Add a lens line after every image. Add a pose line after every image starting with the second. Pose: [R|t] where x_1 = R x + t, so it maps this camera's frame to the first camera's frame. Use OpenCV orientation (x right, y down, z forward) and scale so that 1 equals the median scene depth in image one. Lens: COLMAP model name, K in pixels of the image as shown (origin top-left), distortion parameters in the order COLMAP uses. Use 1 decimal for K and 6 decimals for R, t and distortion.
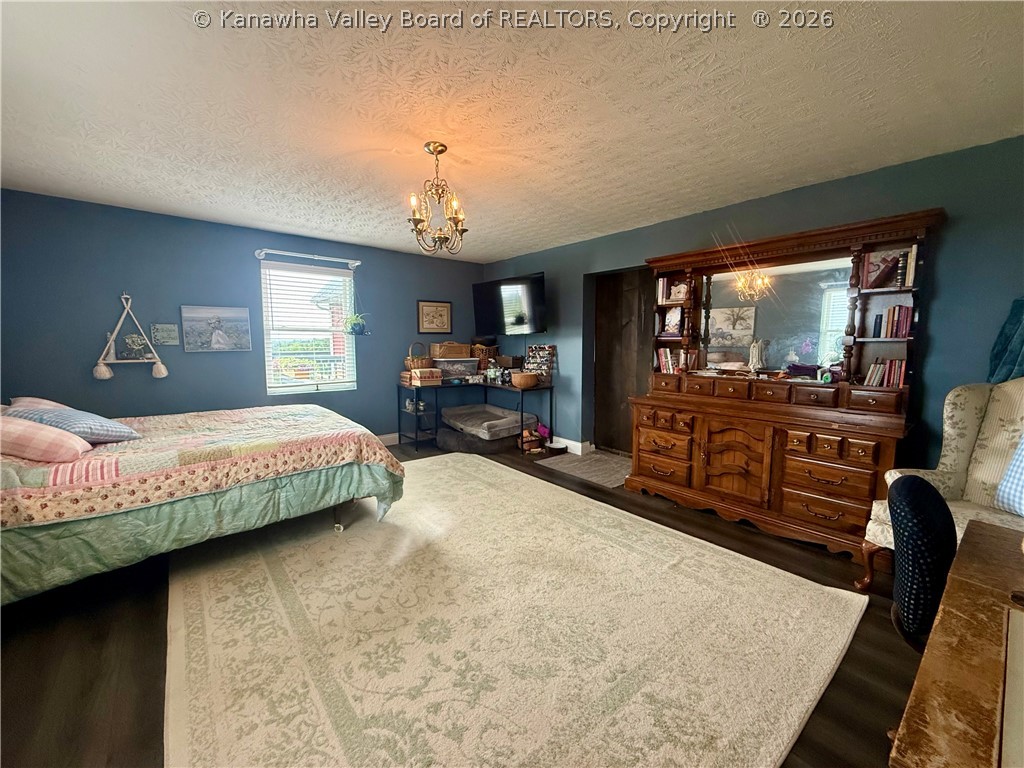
lens RADIAL K [[406.1, 0, 510.1], [0, 406.1, 383.3], [0, 0, 1]] dist [0.000006, 0.000011]
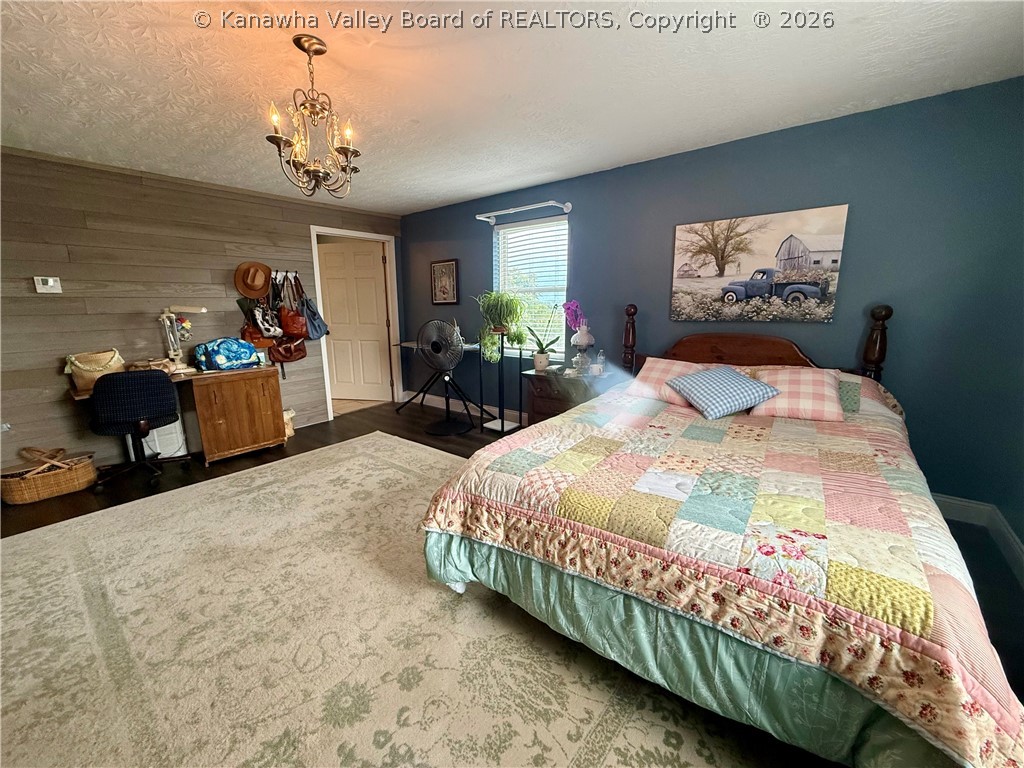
lens RADIAL K [[406.1, 0, 512.6], [0, 406.1, 382.6], [0, 0, 1]] dist [0.000006, 0.000011]
pose [[-0.977662, 0.049072, -0.204374, -0.461532], [-0.013140, 0.956191, 0.292449, -0.279874], [0.209771, 0.288602, -0.934187, 2.486771]]
